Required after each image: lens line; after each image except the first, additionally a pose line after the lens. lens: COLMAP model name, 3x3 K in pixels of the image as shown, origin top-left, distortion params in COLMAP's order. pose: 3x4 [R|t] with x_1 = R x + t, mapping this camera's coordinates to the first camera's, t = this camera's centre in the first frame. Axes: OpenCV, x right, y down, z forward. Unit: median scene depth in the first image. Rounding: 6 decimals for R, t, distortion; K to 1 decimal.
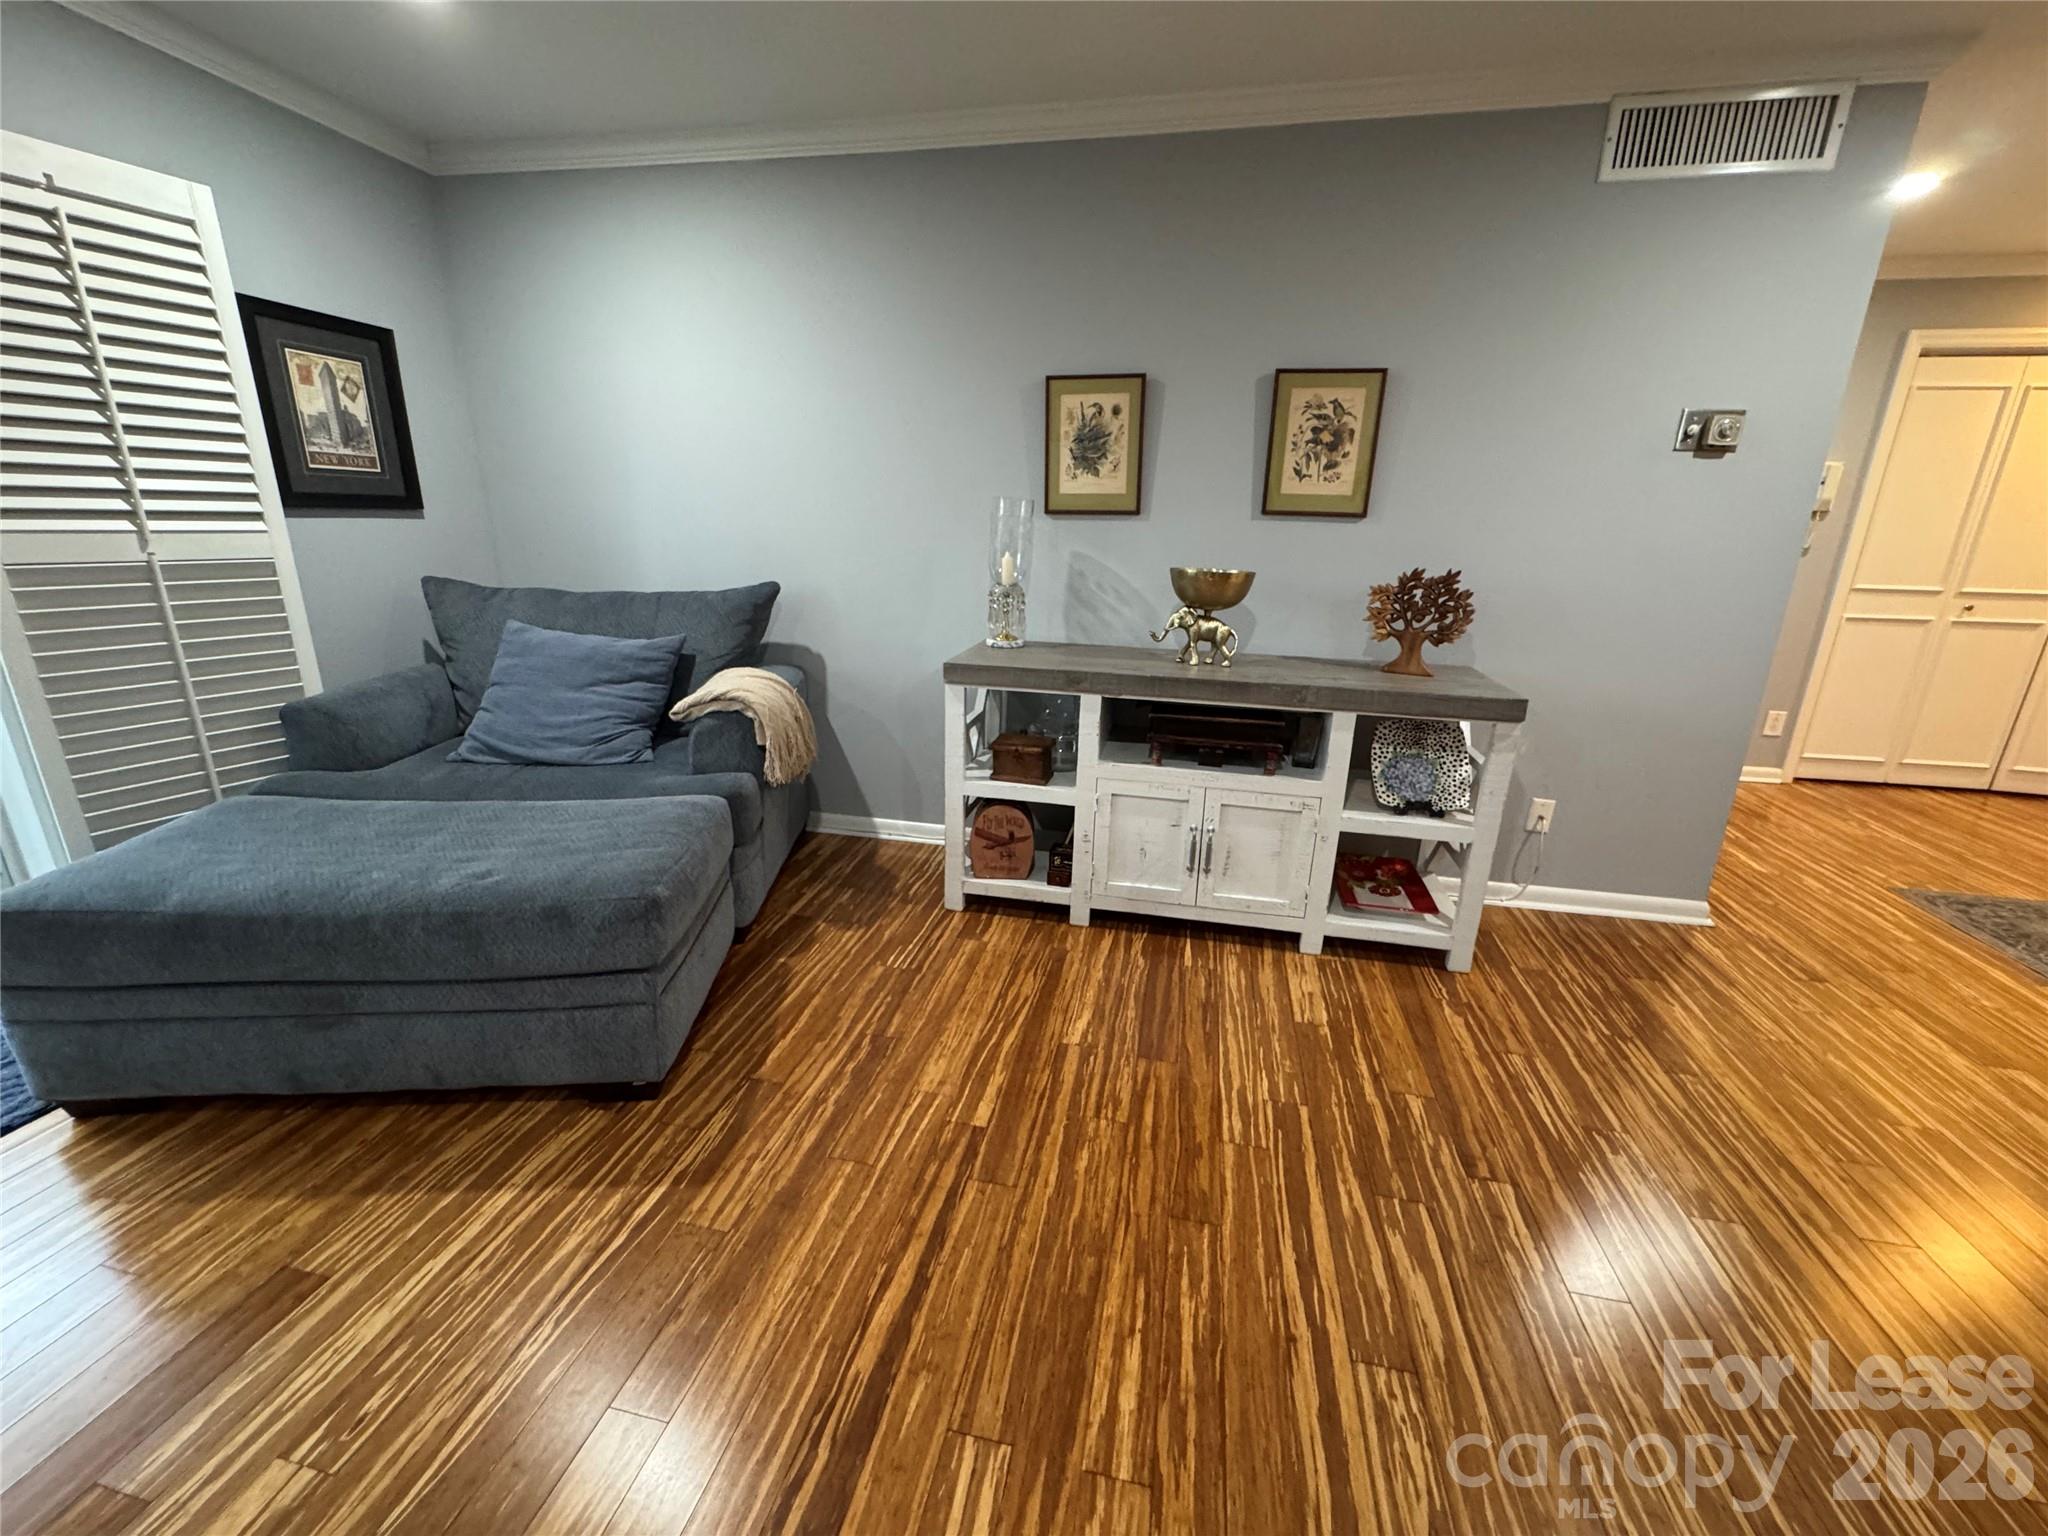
lens RADIAL K [[819.4, 0, 1032.7], [0, 819.4, 764.6], [0, 0, 1]] dist [-0.004316, 0.000383]
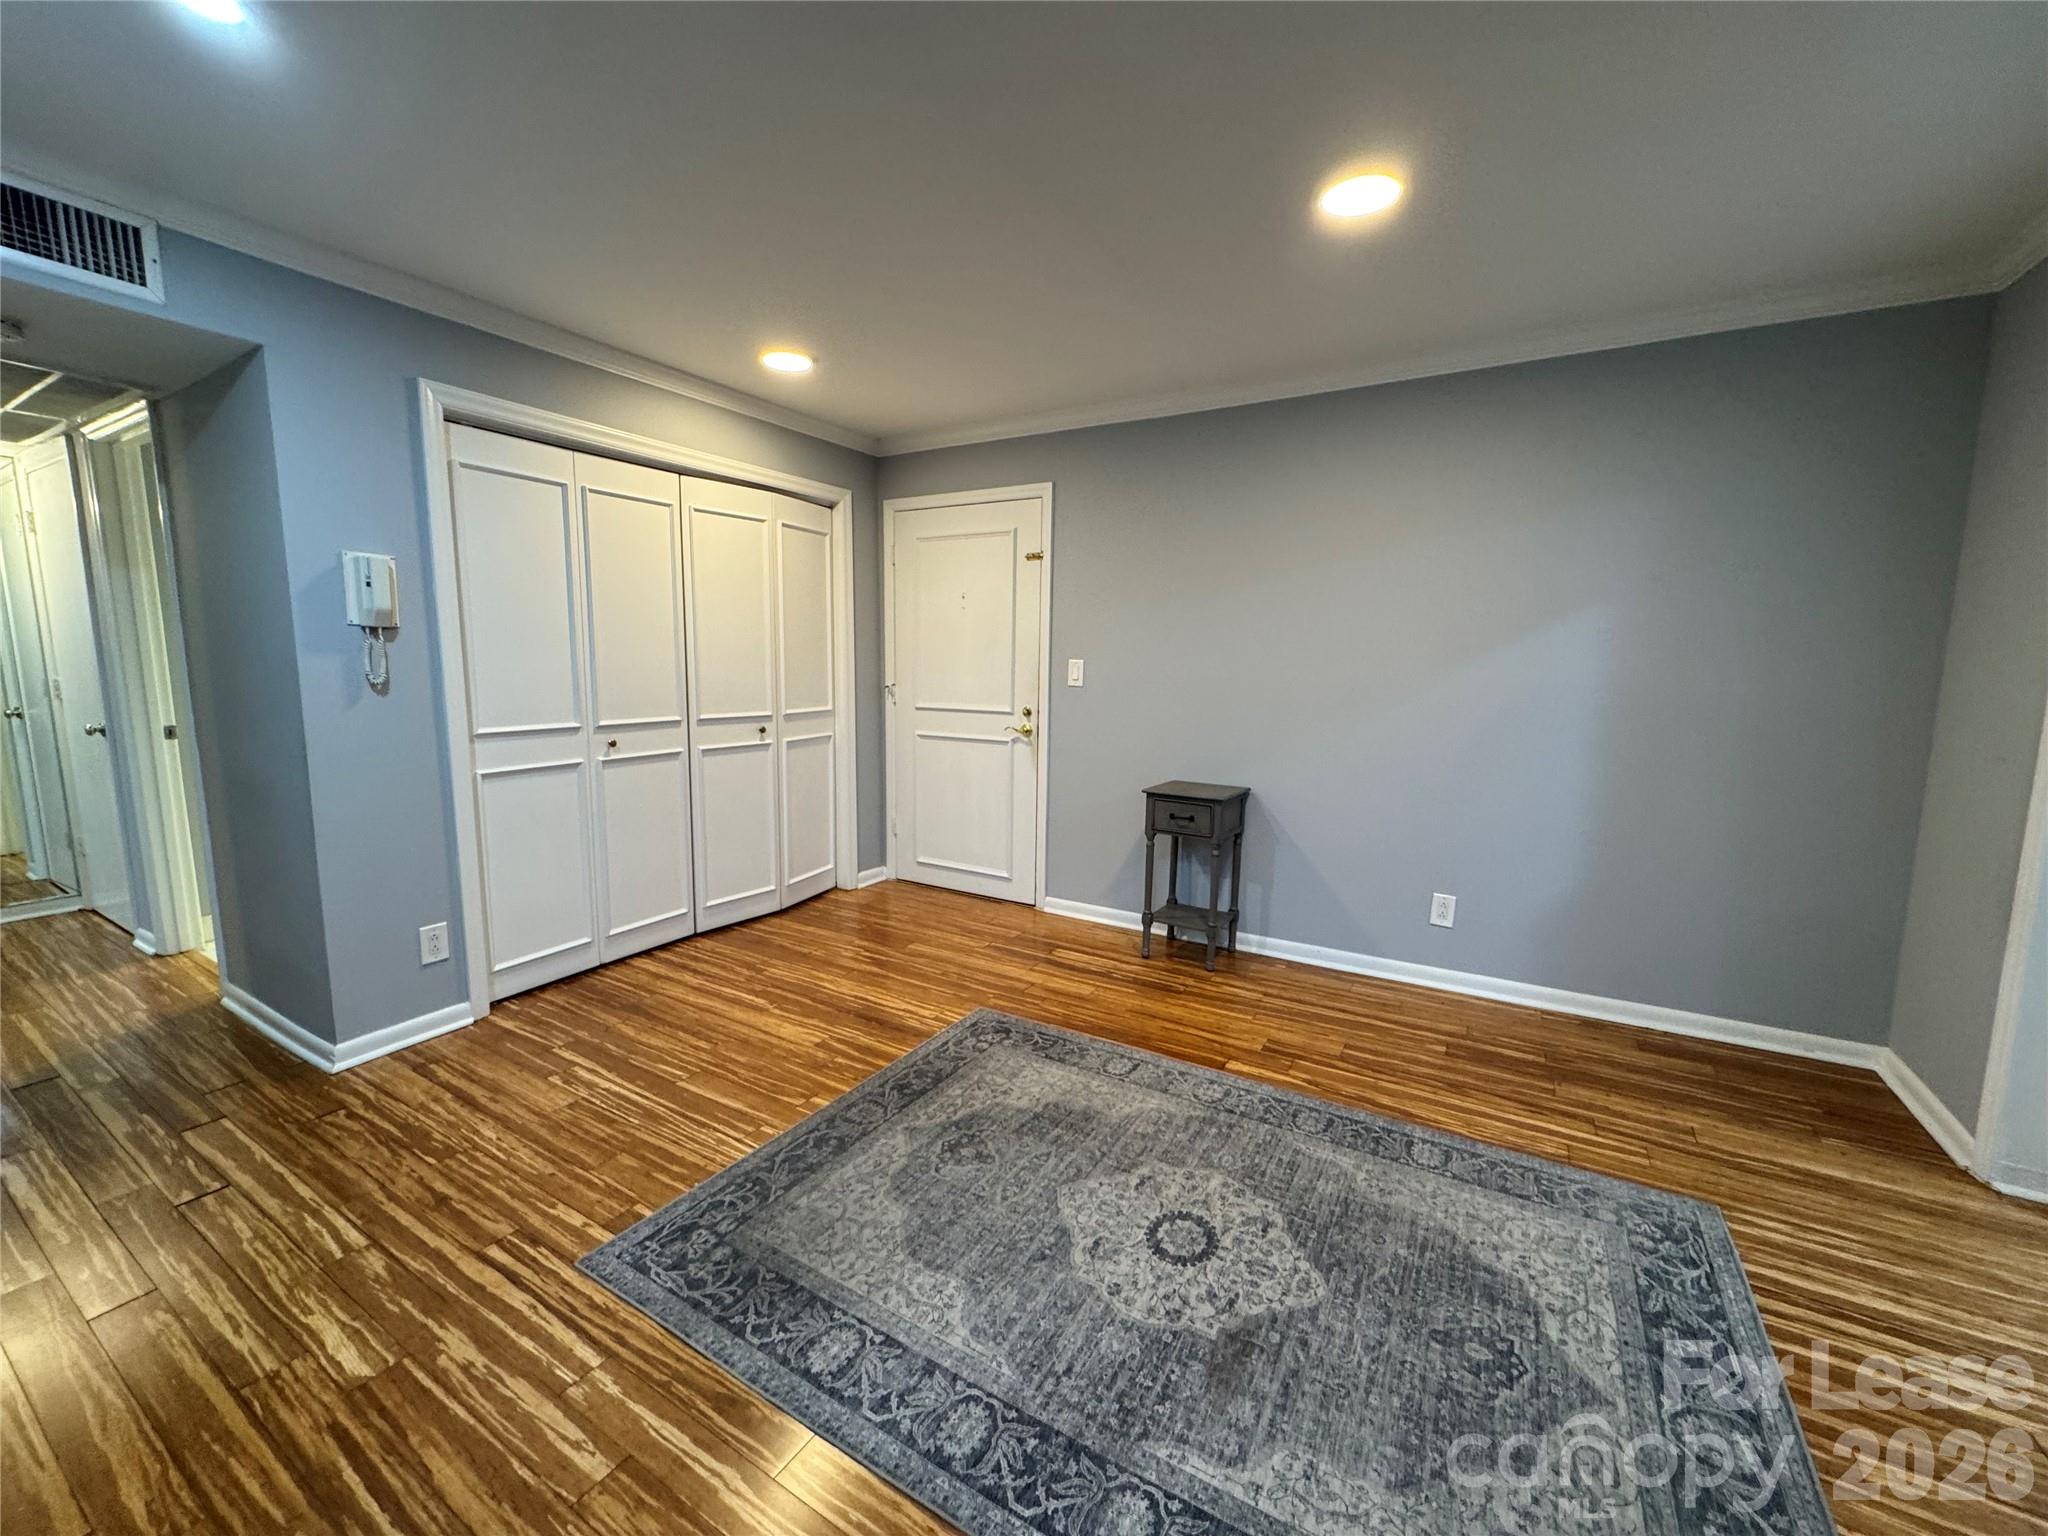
lens RADIAL K [[819.4, 0, 1026.7], [0, 819.4, 766.0], [0, 0, 1]] dist [-0.004316, 0.000383]
pose [[0.325897, -0.140290, 0.934938, 0.503232], [0.264867, 0.962874, 0.052156, -0.102006], [-0.907544, 0.230637, 0.350956, 0.329167]]
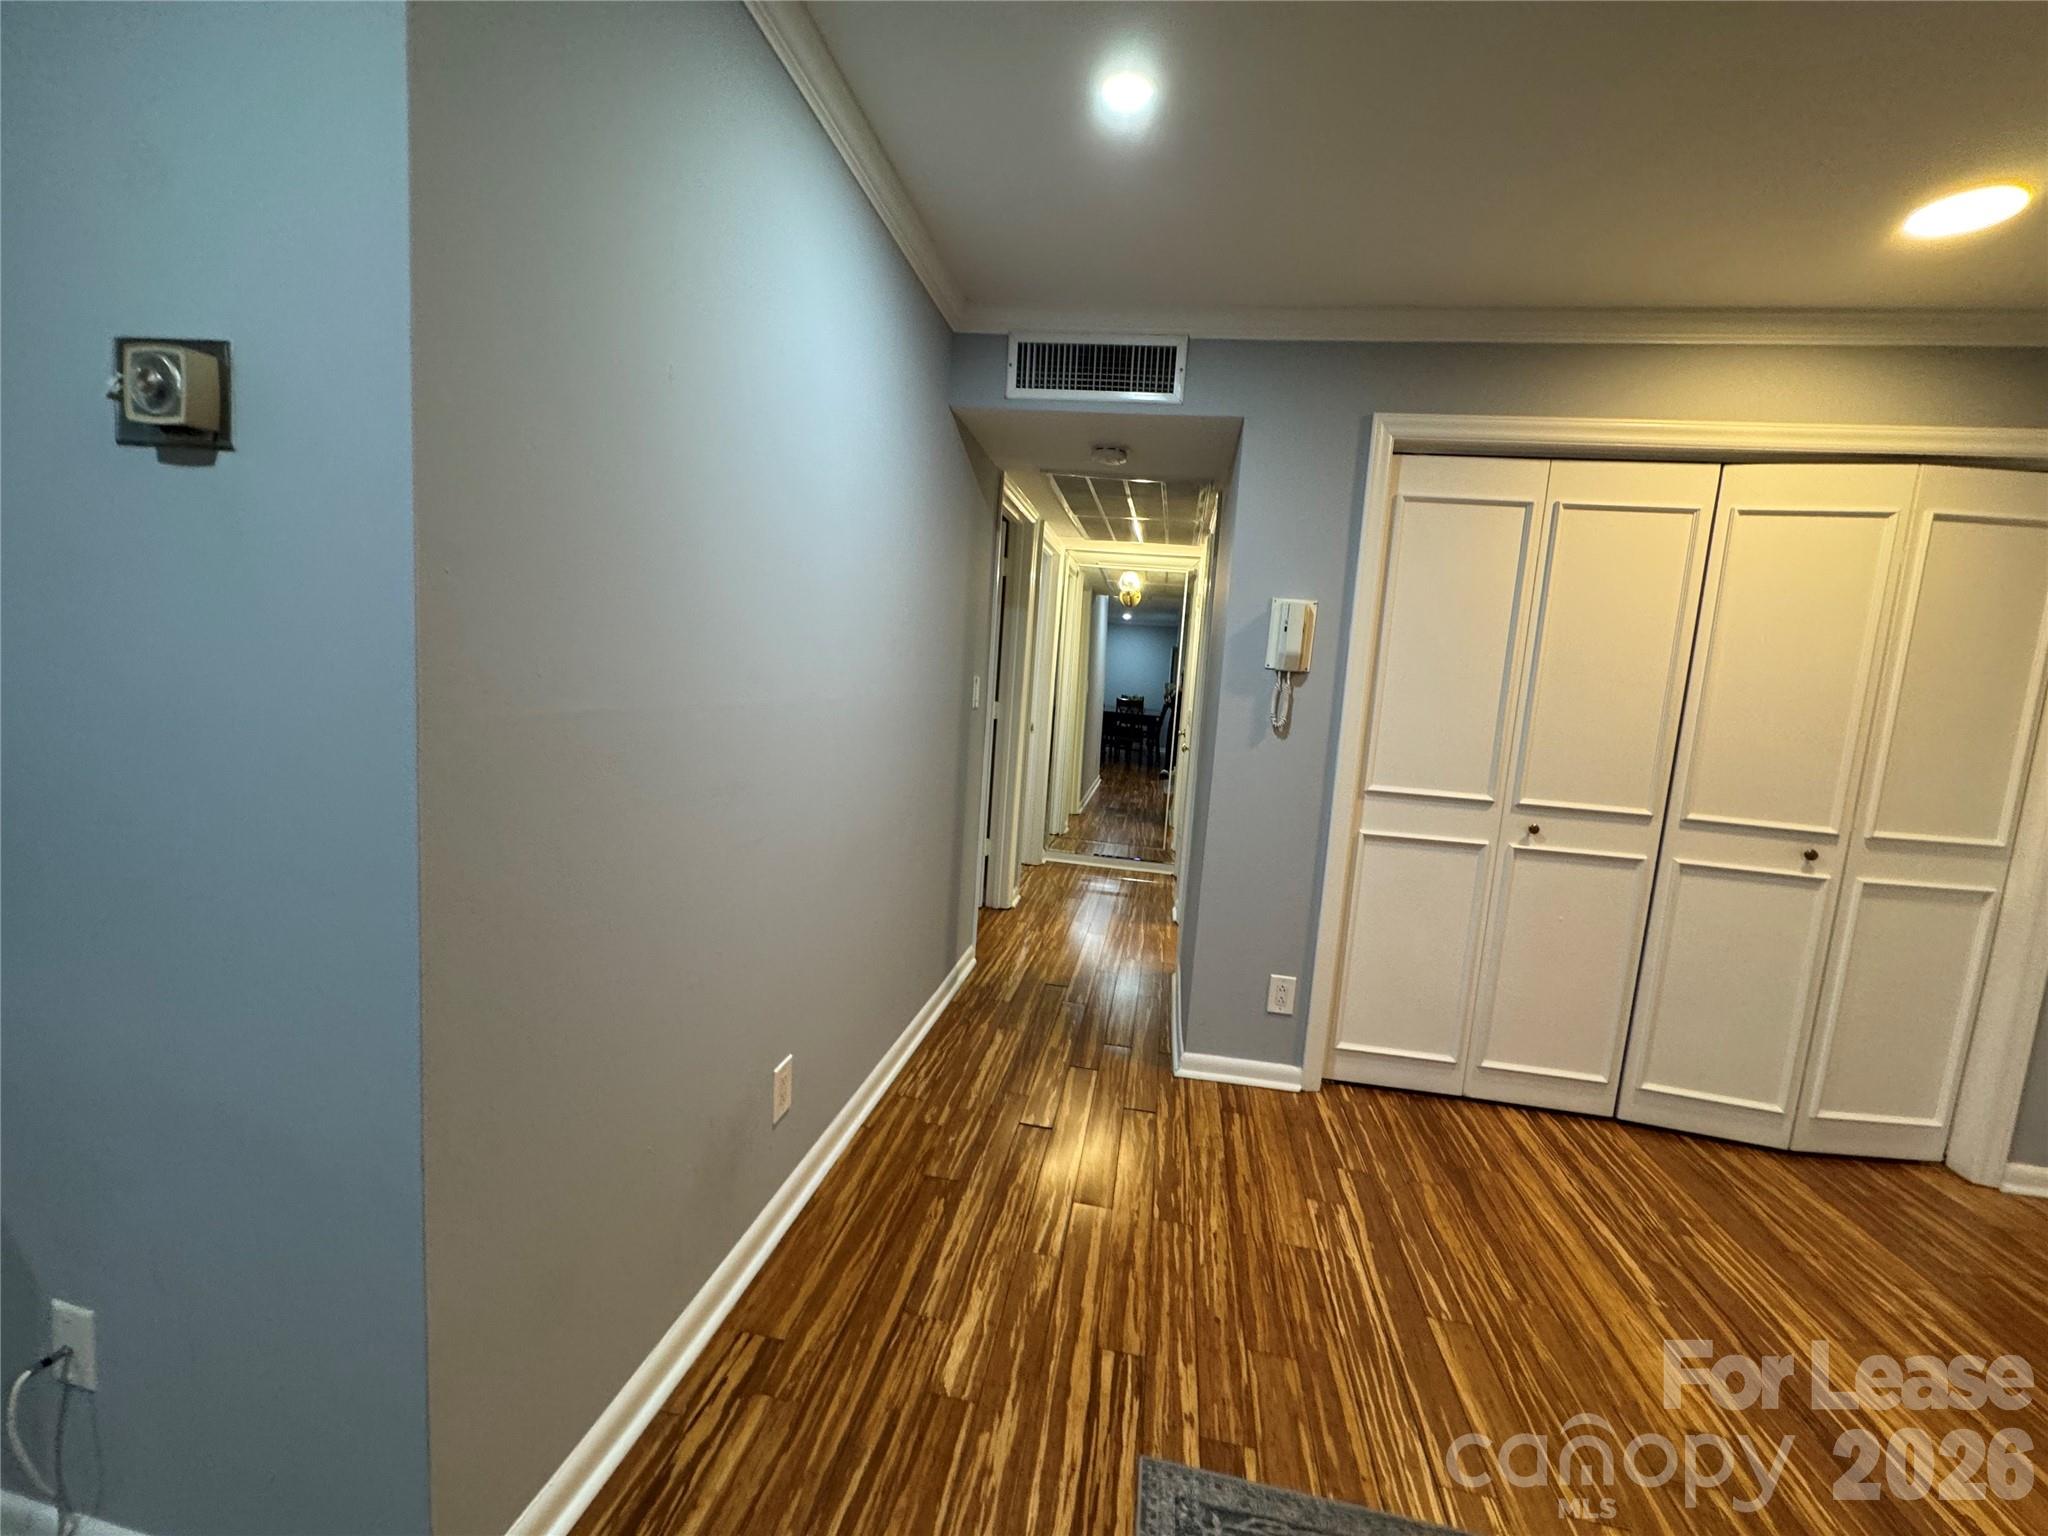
lens RADIAL K [[819.4, 0, 1022.9], [0, 819.4, 766.5], [0, 0, 1]] dist [-0.004316, 0.000383]
pose [[0.998096, 0.047687, 0.039128, 0.719782], [-0.040006, 0.983246, -0.177842, -0.110247], [-0.046954, 0.175937, 0.983281, 0.375997]]
